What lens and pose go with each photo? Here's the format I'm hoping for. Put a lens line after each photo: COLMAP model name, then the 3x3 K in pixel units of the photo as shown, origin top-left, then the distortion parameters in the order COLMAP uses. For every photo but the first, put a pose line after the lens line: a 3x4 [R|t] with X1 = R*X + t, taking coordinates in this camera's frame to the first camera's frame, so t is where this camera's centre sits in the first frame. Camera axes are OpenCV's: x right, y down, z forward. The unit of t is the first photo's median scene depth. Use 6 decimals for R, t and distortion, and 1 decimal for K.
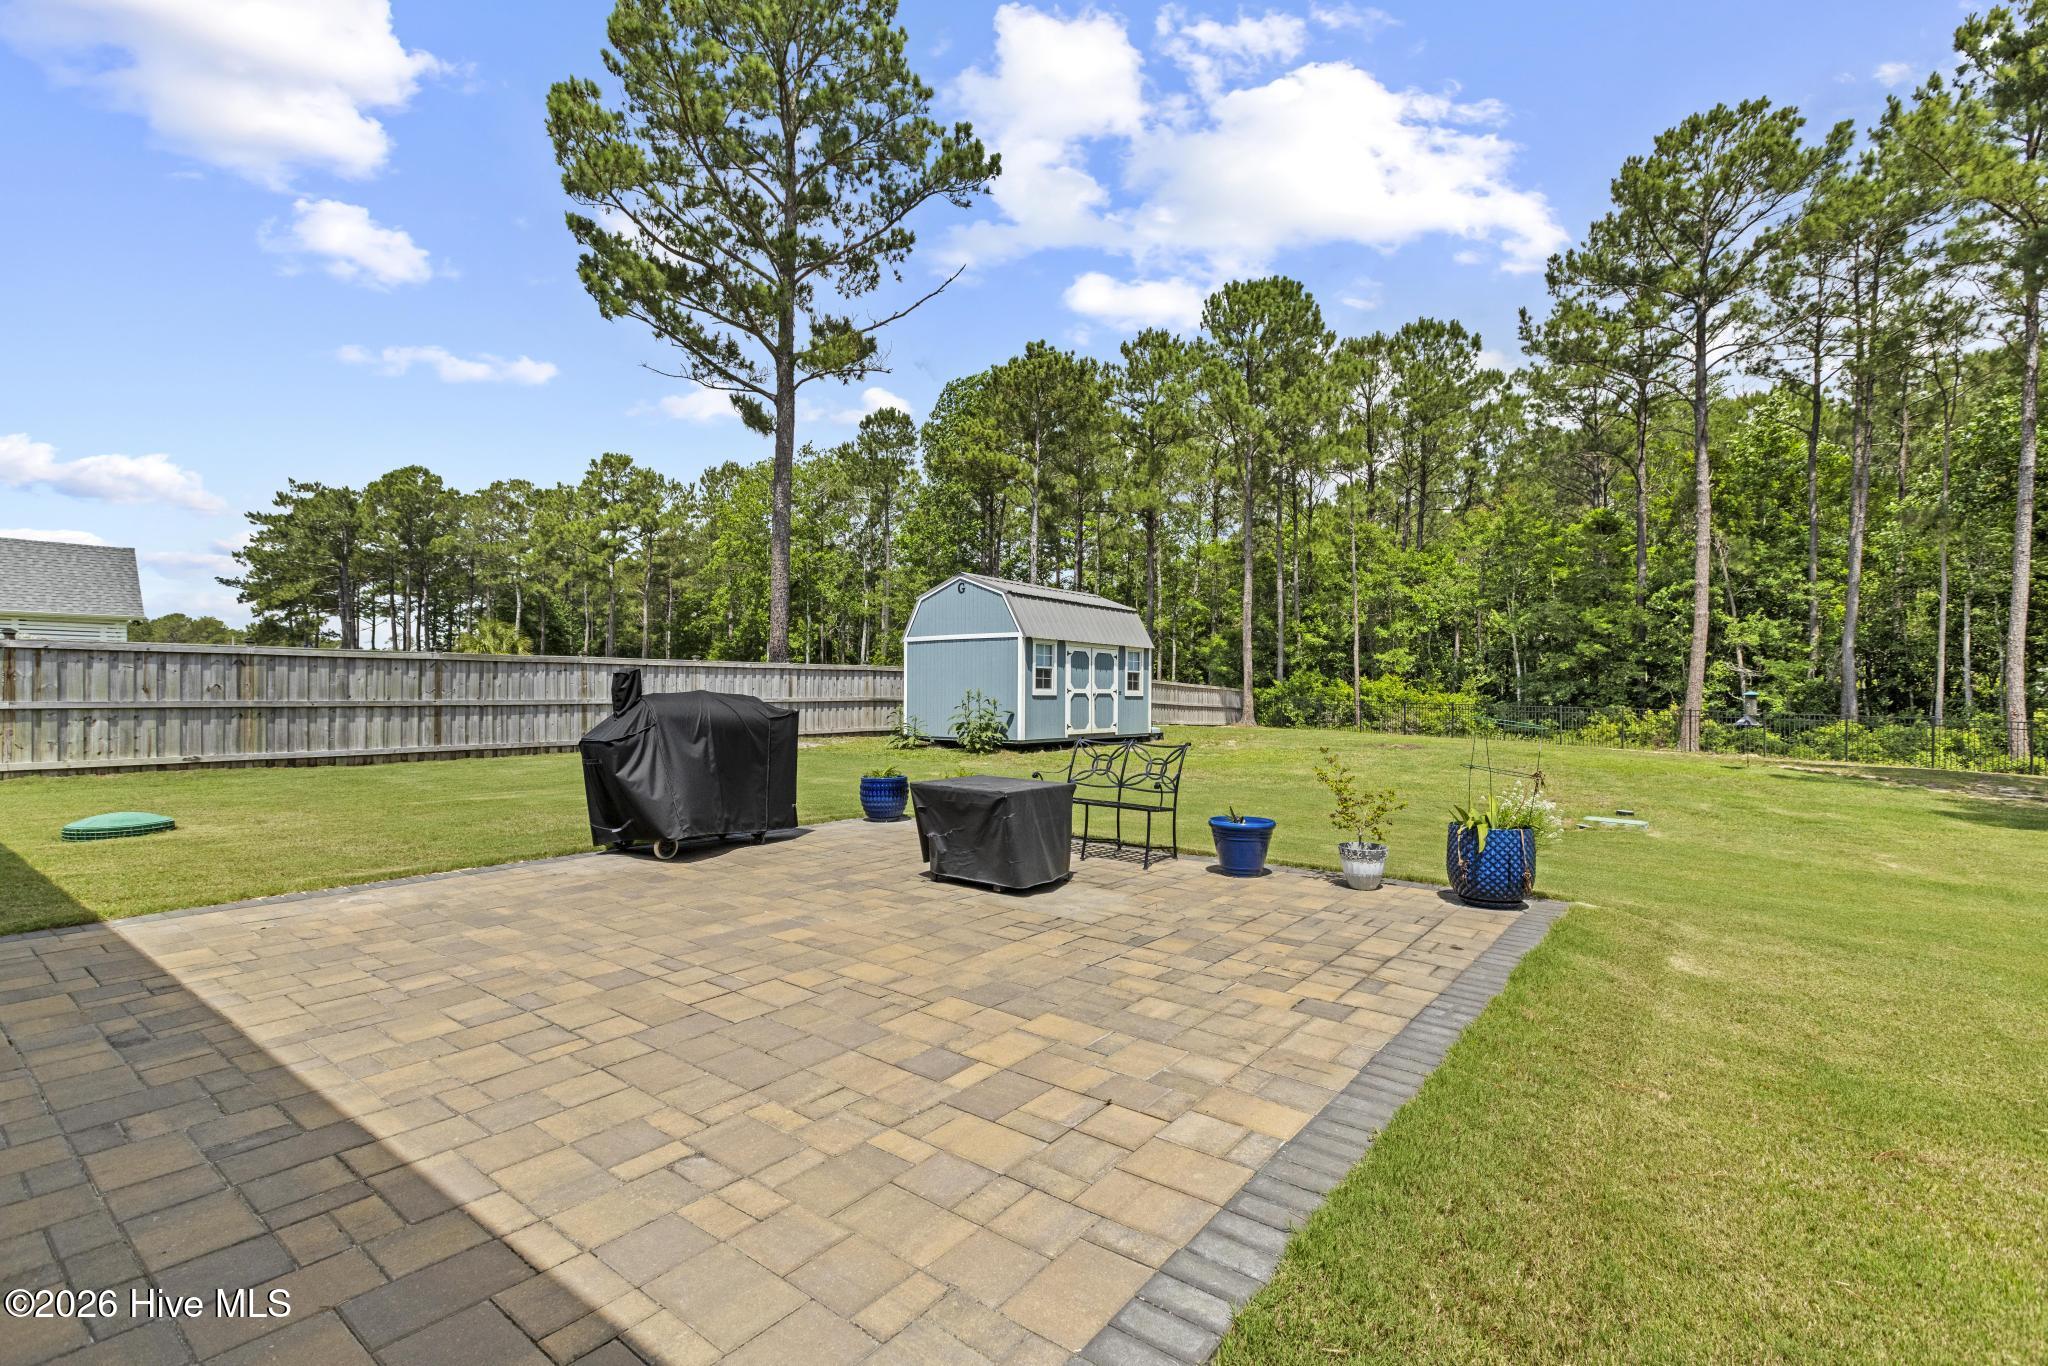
lens RADIAL K [[905.6, 0, 1023.4], [0, 905.6, 700.3], [0, 0, 1]] dist [0.008400, -0.000431]
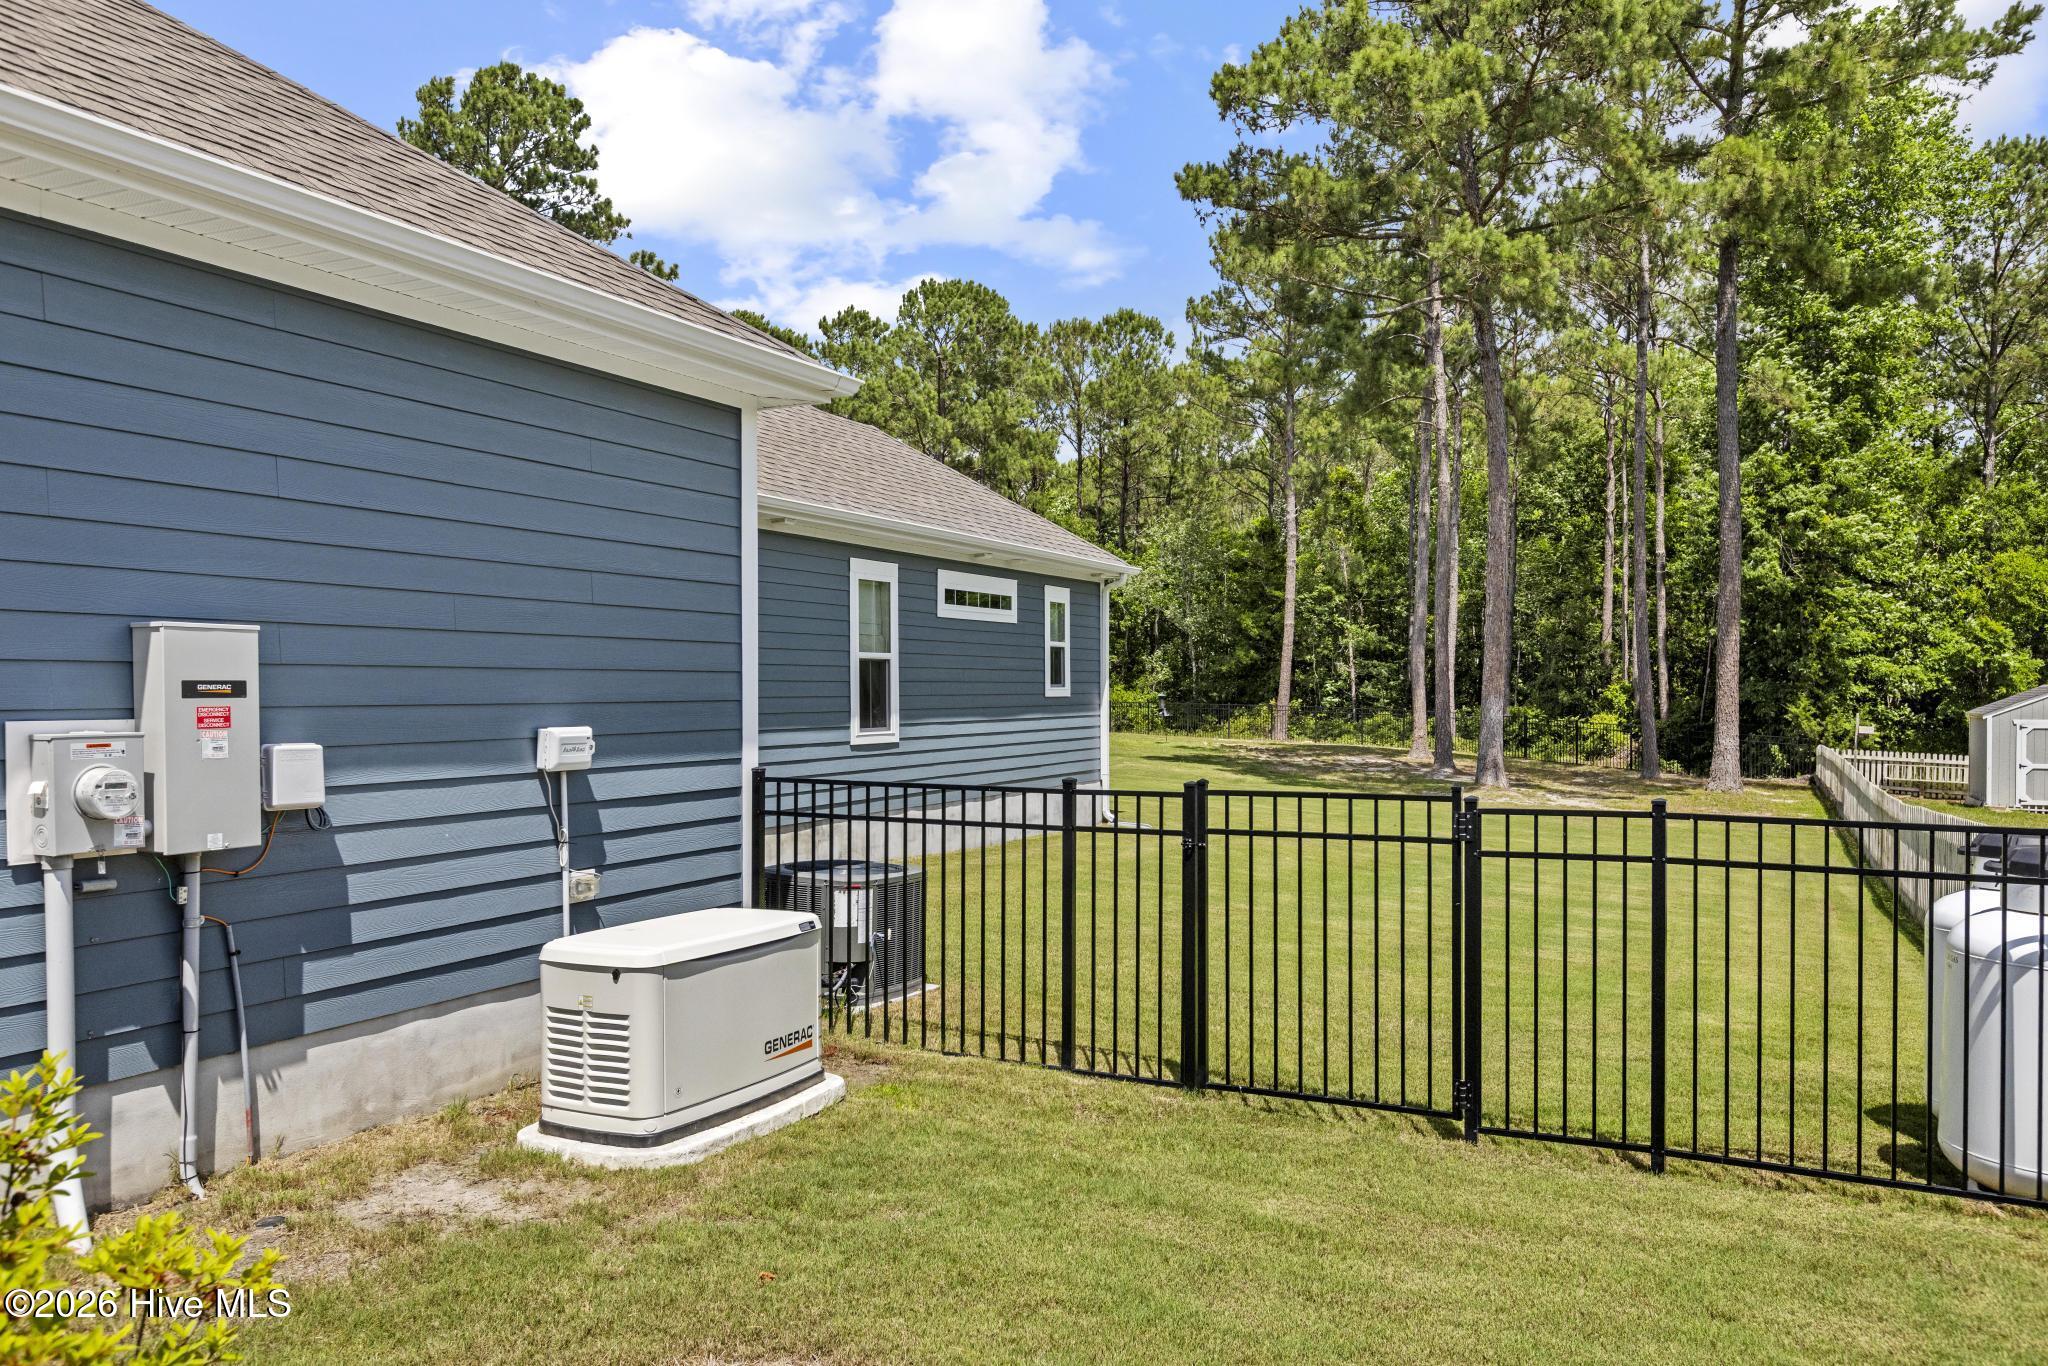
lens RADIAL K [[1610.0, 0, 916.7], [0, 1610.0, 781.0], [0, 0, 1]] dist [0.007186, 0.000782]
pose [[0.986595, -0.018669, 0.162115, -0.136546], [0.009116, 0.998188, 0.059472, -0.027638], [-0.162931, -0.057197, 0.984978, -1.306886]]
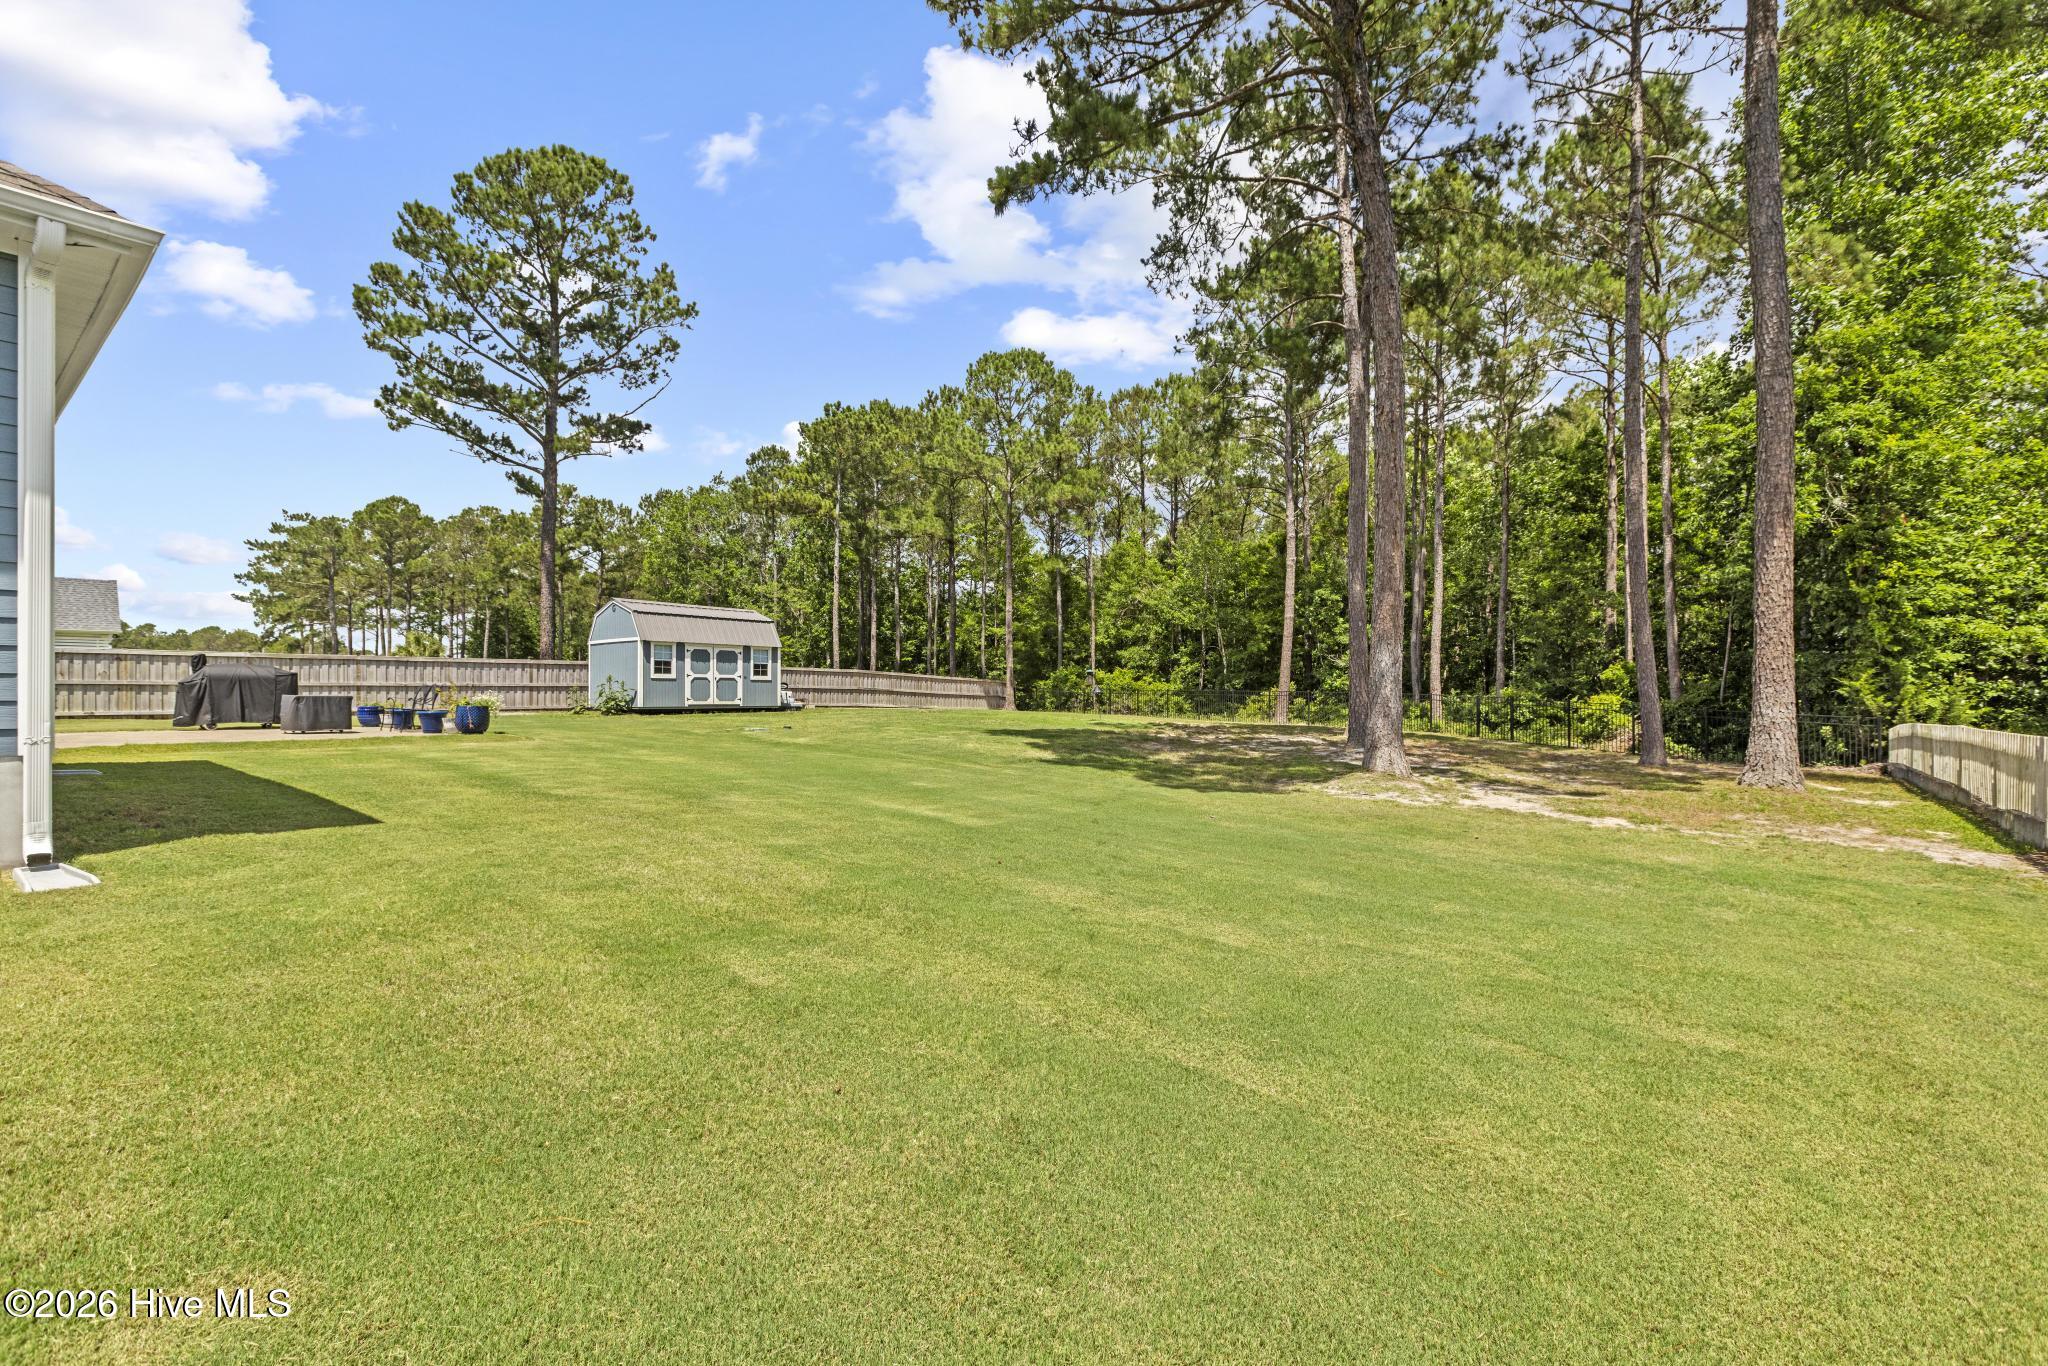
lens RADIAL K [[905.6, 0, 1023.4], [0, 905.6, 700.3], [0, 0, 1]] dist [0.008400, -0.000431]
pose [[0.999538, -0.008861, -0.029066, 0.502410], [0.008731, 0.999951, -0.004598, 0.032616], [0.029105, 0.004342, 0.999567, -0.381695]]
